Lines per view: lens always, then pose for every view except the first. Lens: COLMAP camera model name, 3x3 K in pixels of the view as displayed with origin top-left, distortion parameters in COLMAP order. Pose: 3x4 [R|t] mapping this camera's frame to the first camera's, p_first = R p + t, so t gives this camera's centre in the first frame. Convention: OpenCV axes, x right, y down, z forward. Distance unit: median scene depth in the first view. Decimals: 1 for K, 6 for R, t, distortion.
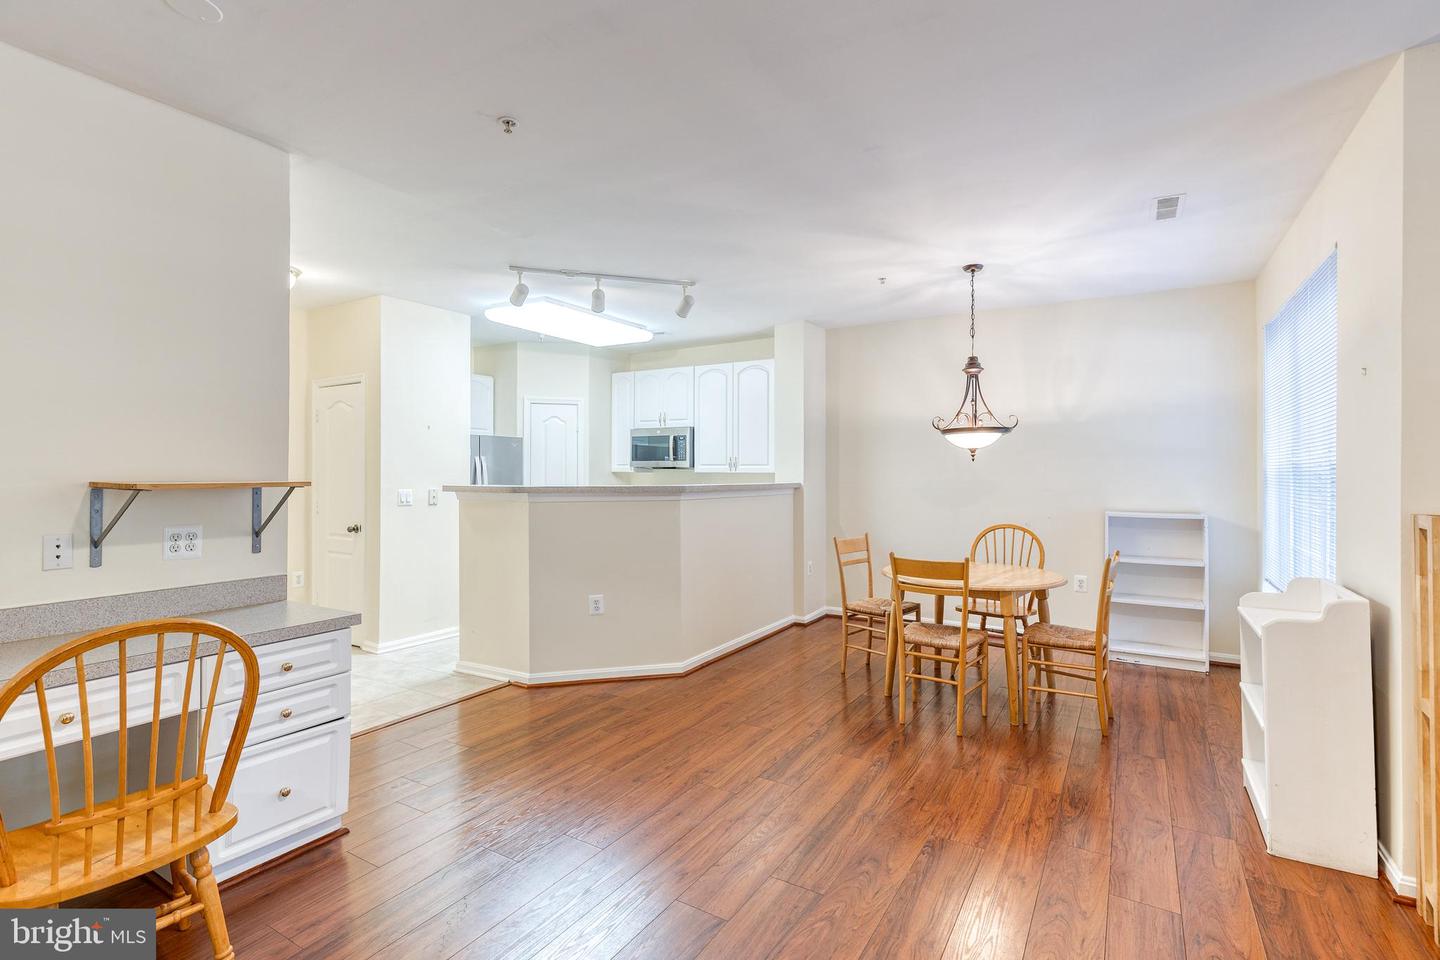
lens RADIAL K [[663.1, 0, 735.6], [0, 663.1, 467.1], [0, 0, 1]] dist [0.009398, -0.000555]
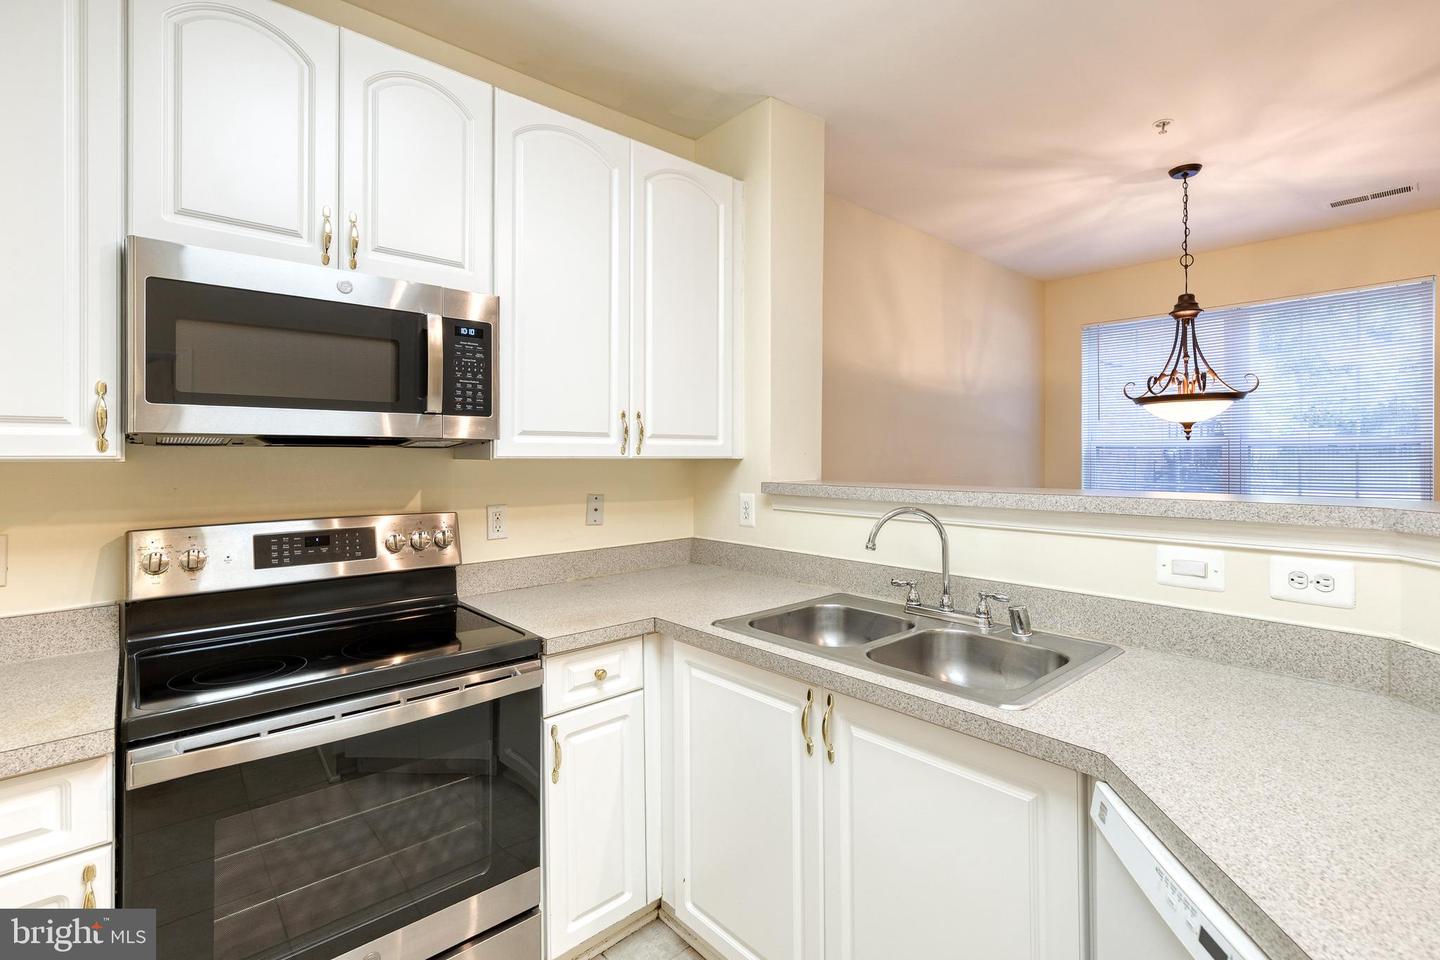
lens RADIAL K [[662.3, 0, 737.3], [0, 662.3, 450.9], [0, 0, 1]] dist [0.009697, -0.000421]
pose [[0.288110, 0.003406, 0.957591, -0.460615], [-0.005987, 0.999981, -0.001755, 0.006838], [-0.957578, -0.005227, 0.288125, 1.230911]]
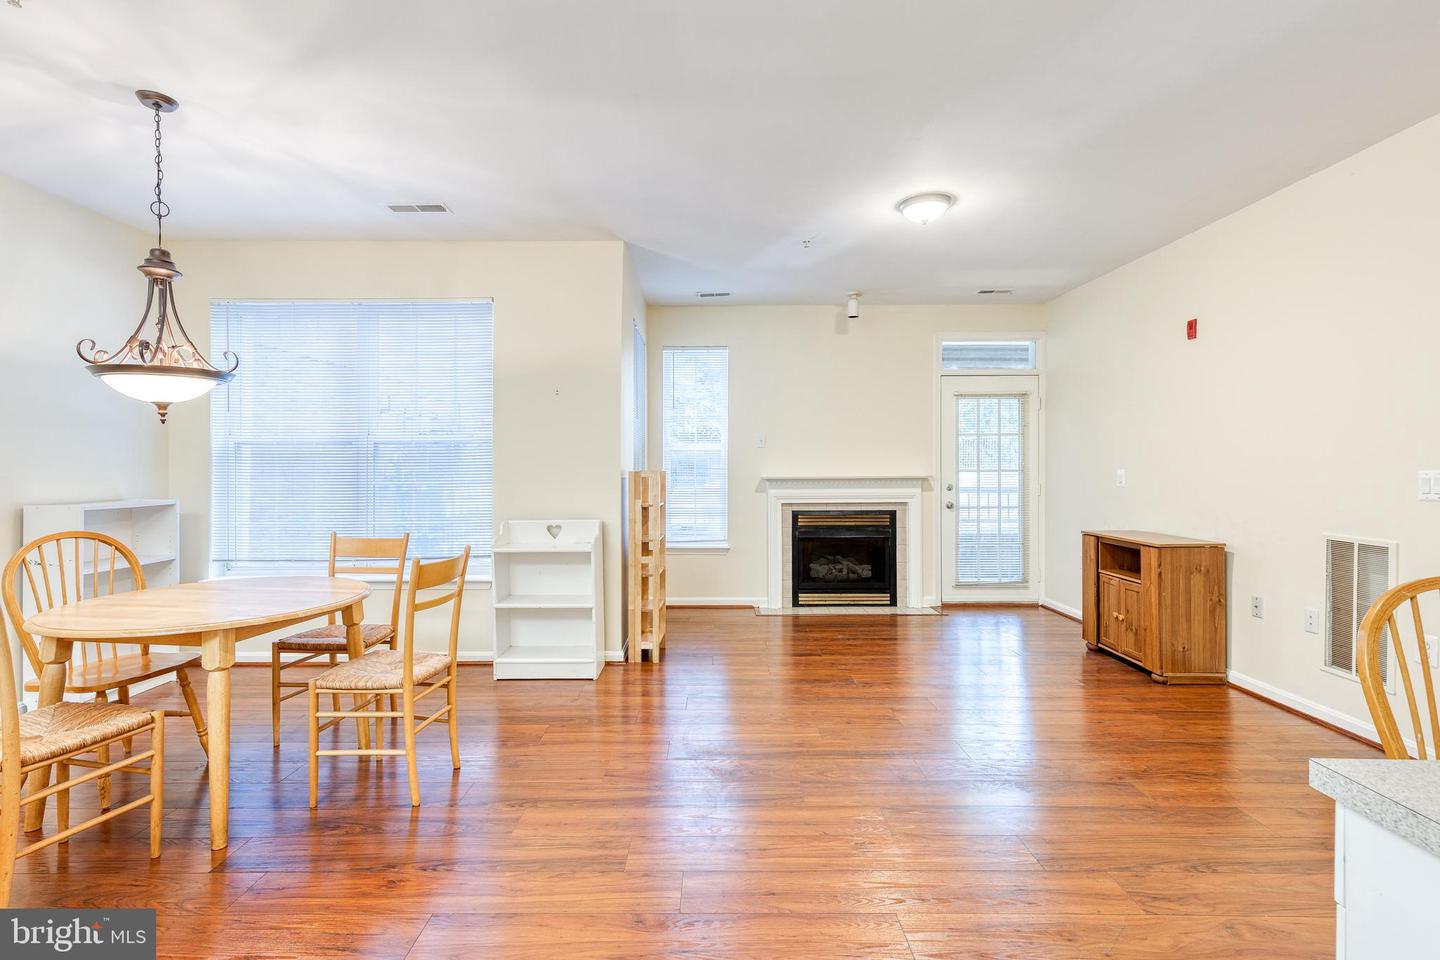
lens RADIAL K [[659.6, 0, 710.8], [0, 659.6, 469.1], [0, 0, 1]] dist [0.011106, -0.000044]
pose [[-0.506530, -0.004168, 0.862212, -0.407932], [-0.006193, 0.999980, 0.001196, 0.028174], [-0.862200, -0.004734, -0.506546, 0.856449]]
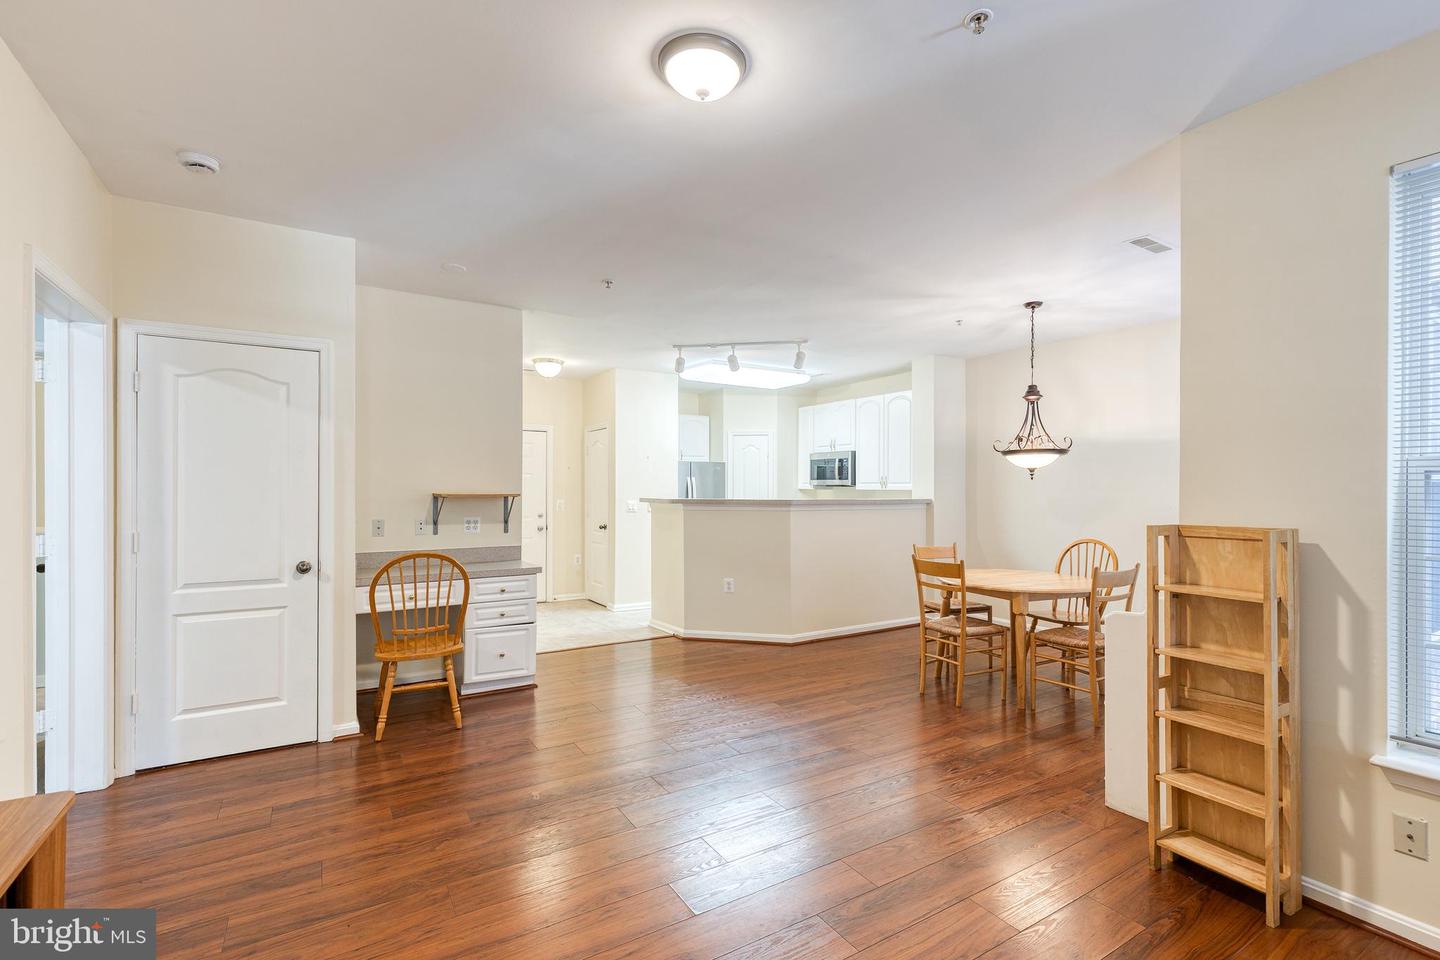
lens RADIAL K [[647.2, 0, 730.2], [0, 647.2, 490.7], [0, 0, 1]] dist [0.001680, 0.000024]
pose [[0.892176, 0.002750, -0.451679, 0.387659], [0.001403, 0.999960, 0.008861, -0.000693], [0.451685, -0.008539, 0.892137, -0.187006]]
